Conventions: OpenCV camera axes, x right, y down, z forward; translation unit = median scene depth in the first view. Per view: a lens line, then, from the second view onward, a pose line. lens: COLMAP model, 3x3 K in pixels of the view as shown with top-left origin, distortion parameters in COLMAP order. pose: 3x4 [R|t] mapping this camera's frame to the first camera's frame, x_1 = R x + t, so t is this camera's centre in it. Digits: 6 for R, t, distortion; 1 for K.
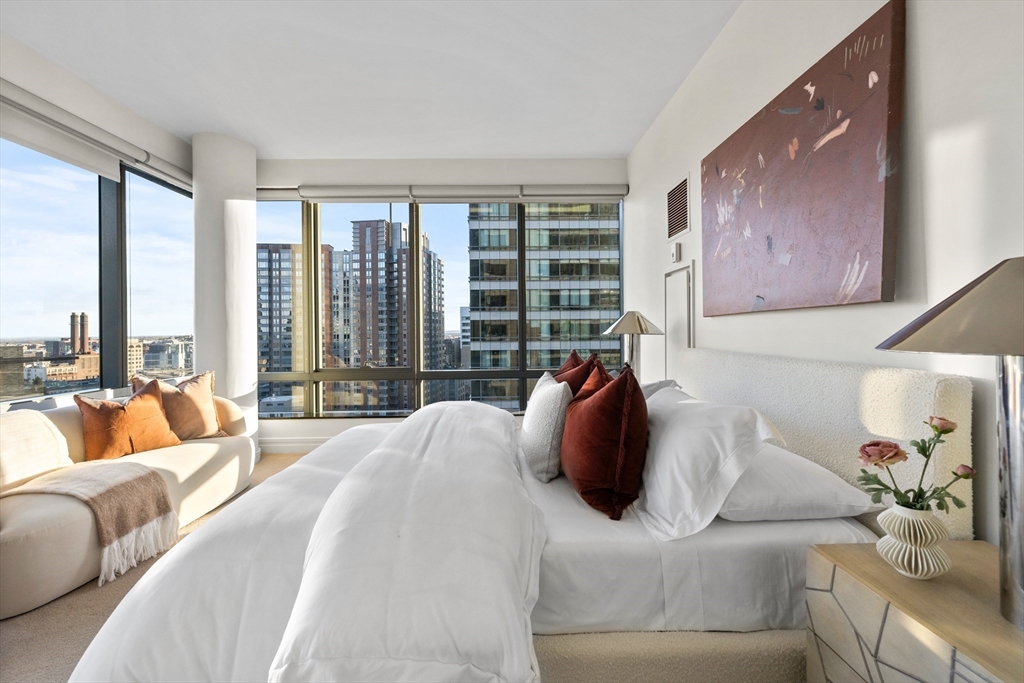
lens RADIAL K [[434.9, 0, 505.8], [0, 434.9, 329.2], [0, 0, 1]] dist [0.003493, 0.000081]
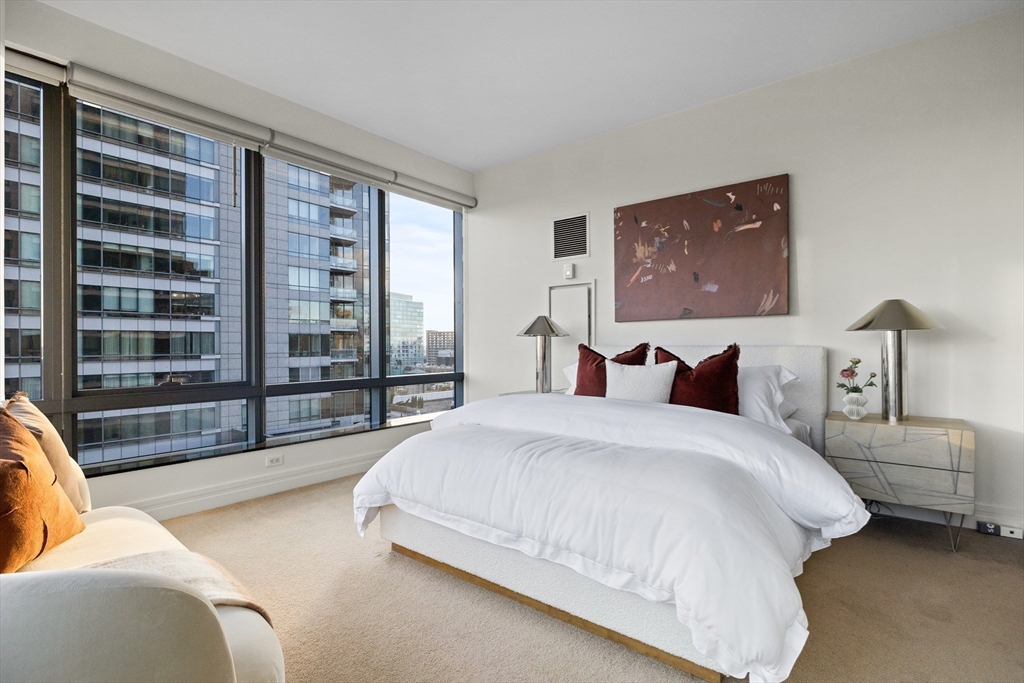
lens RADIAL K [[487.5, 0, 514.2], [0, 487.5, 348.0], [0, 0, 1]] dist [-0.012164, 0.001222]
pose [[0.633201, -0.000424, 0.773987, -0.058689], [-0.001350, 0.999998, 0.001651, 0.003224], [-0.773986, -0.002090, 0.633199, 0.016982]]
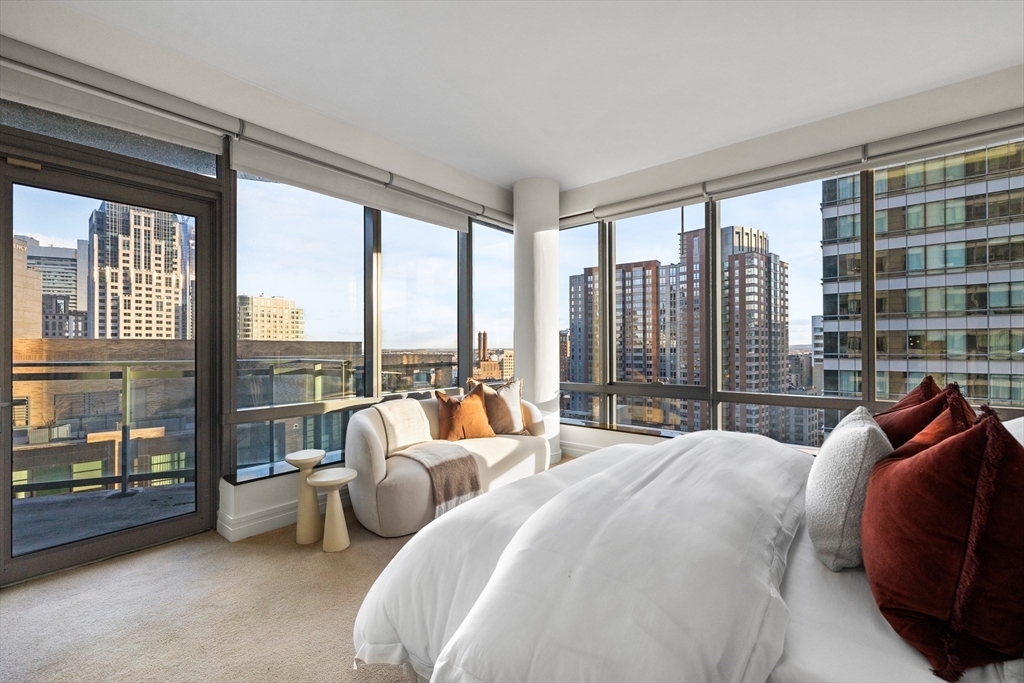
lens RADIAL K [[434.9, 0, 510.0], [0, 434.9, 347.5], [0, 0, 1]] dist [0.003493, 0.000081]
pose [[0.757584, 0.006376, -0.652706, 0.006632], [0.000249, 0.999949, 0.010057, -0.000167], [0.652737, -0.007782, 0.757544, 0.006627]]
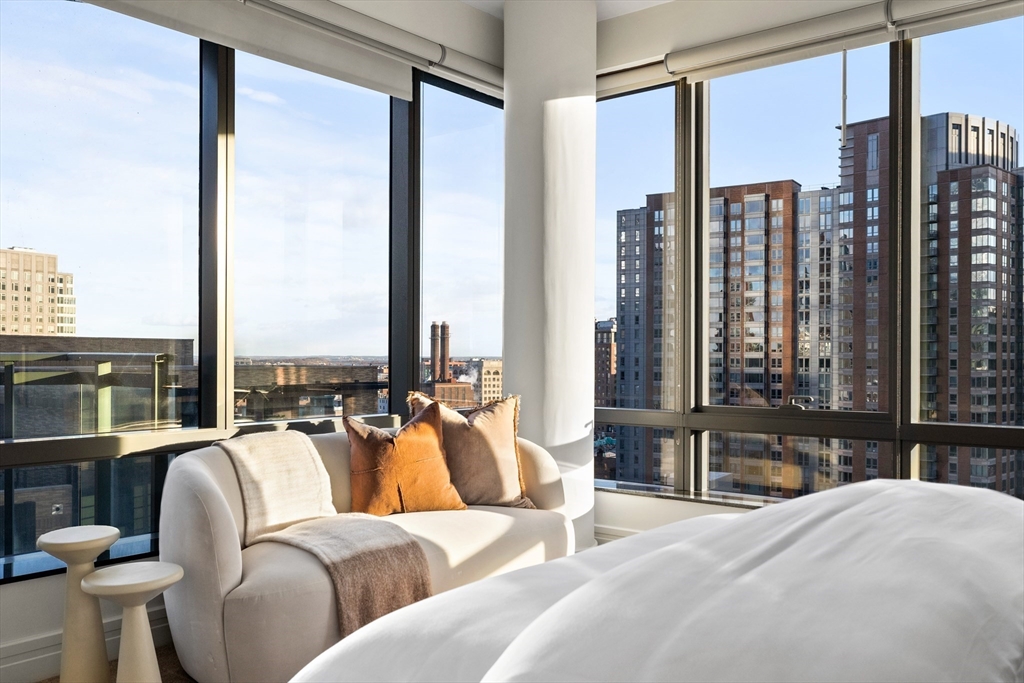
lens RADIAL K [[882.8, 0, 507.1], [0, 882.8, 359.3], [0, 0, 1]] dist [0.004889, -0.005584]
pose [[0.766204, 0.015078, -0.642420, 0.006920], [-0.007235, 0.999864, 0.014839, 0.002486], [0.642556, -0.006722, 0.766209, 0.006356]]
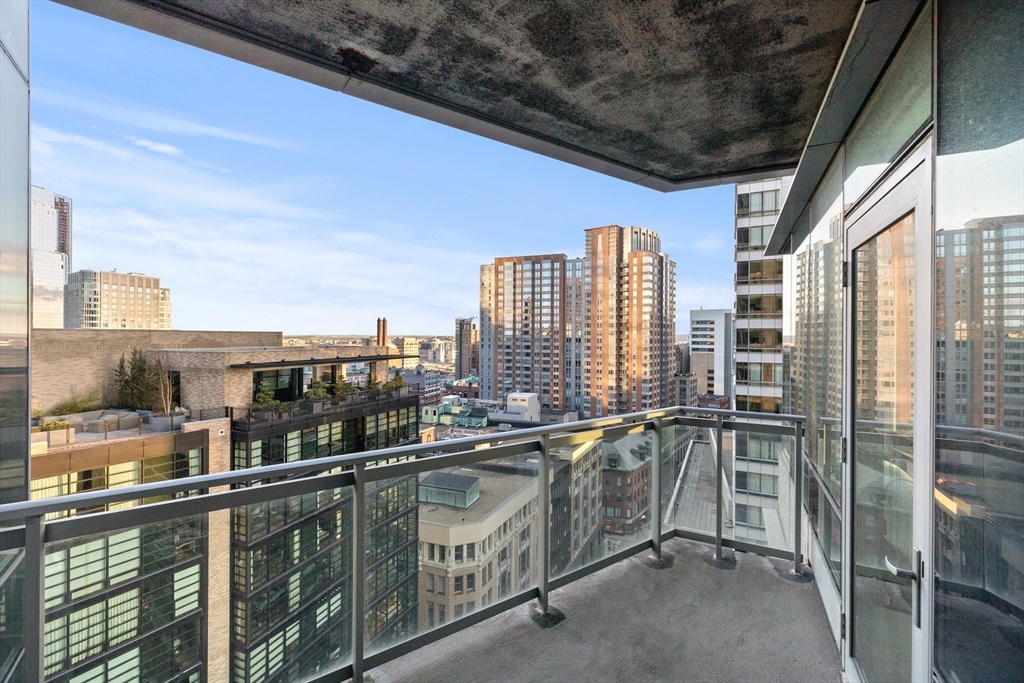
lens RADIAL K [[434.9, 0, 509.2], [0, 434.9, 337.4], [0, 0, 1]] dist [0.003493, 0.000081]
pose [[0.882930, 0.016404, -0.469218, -0.080926], [-0.011546, 0.999846, 0.013229, -0.009109], [0.469363, -0.006263, 0.882983, -0.030165]]
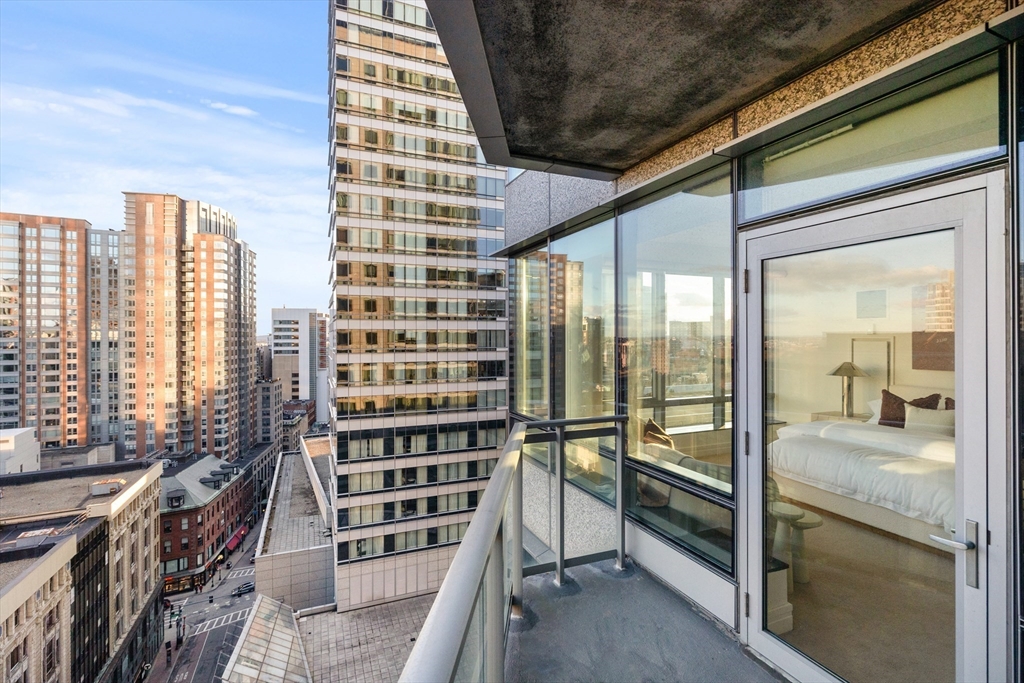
lens RADIAL K [[467.6, 0, 509.0], [0, 467.6, 337.8], [0, 0, 1]] dist [-0.003591, 0.000570]
pose [[0.929200, 0.006528, 0.369520, -0.116570], [-0.008088, 0.999964, 0.002673, -0.008761], [-0.369489, -0.005473, 0.929219, -0.012919]]
